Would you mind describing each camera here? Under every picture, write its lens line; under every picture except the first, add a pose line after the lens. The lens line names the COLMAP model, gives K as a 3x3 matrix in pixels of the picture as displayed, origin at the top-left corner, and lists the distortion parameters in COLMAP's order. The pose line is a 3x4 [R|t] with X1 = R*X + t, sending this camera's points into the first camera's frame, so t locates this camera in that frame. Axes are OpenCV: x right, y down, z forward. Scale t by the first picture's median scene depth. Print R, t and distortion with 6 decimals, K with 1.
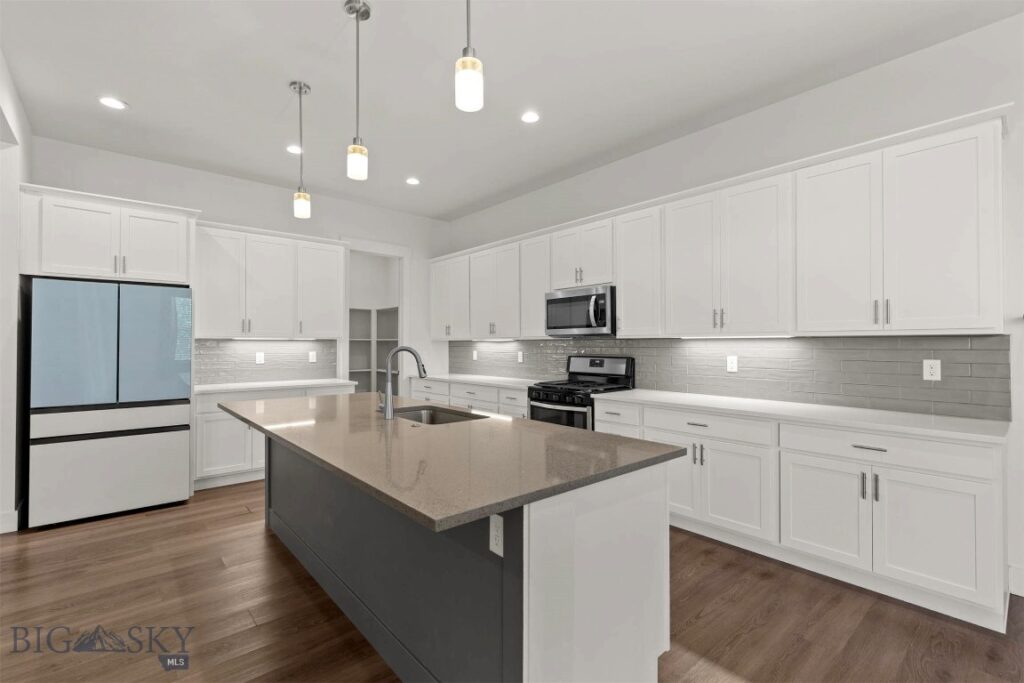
lens RADIAL K [[457.4, 0, 514.7], [0, 457.4, 346.6], [0, 0, 1]] dist [0.002966, 0.000036]
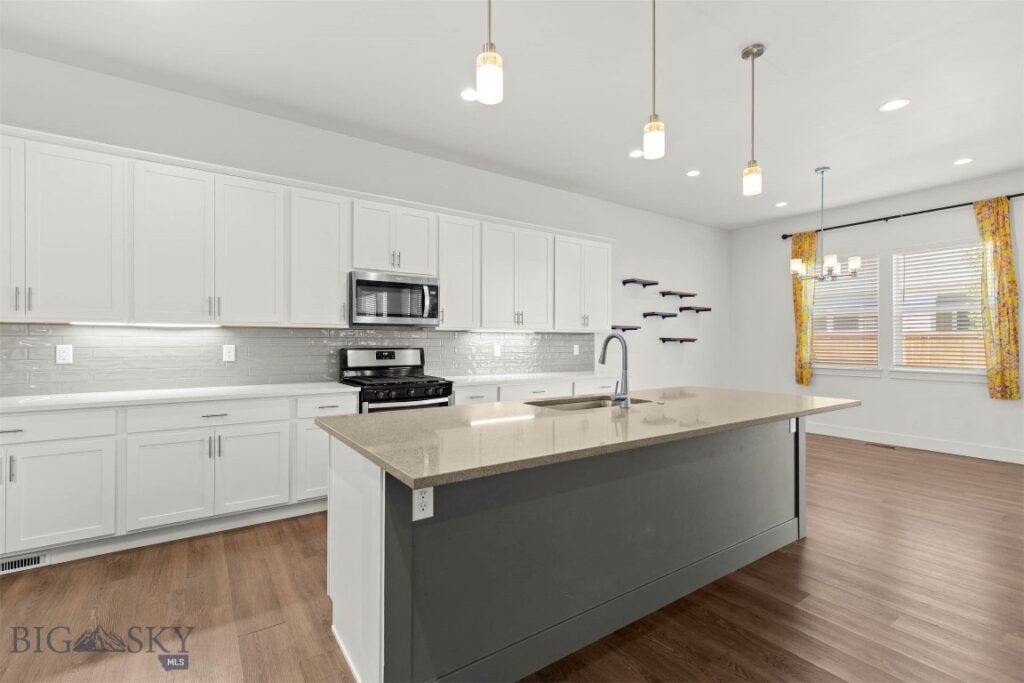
lens RADIAL K [[457.4, 0, 514.7], [0, 457.4, 346.6], [0, 0, 1]] dist [0.002966, 0.000036]
pose [[0.119607, -0.018735, 0.992645, -0.725491], [-0.005953, 0.999790, 0.019587, -0.001365], [-0.992803, -0.008252, 0.119470, 0.635471]]
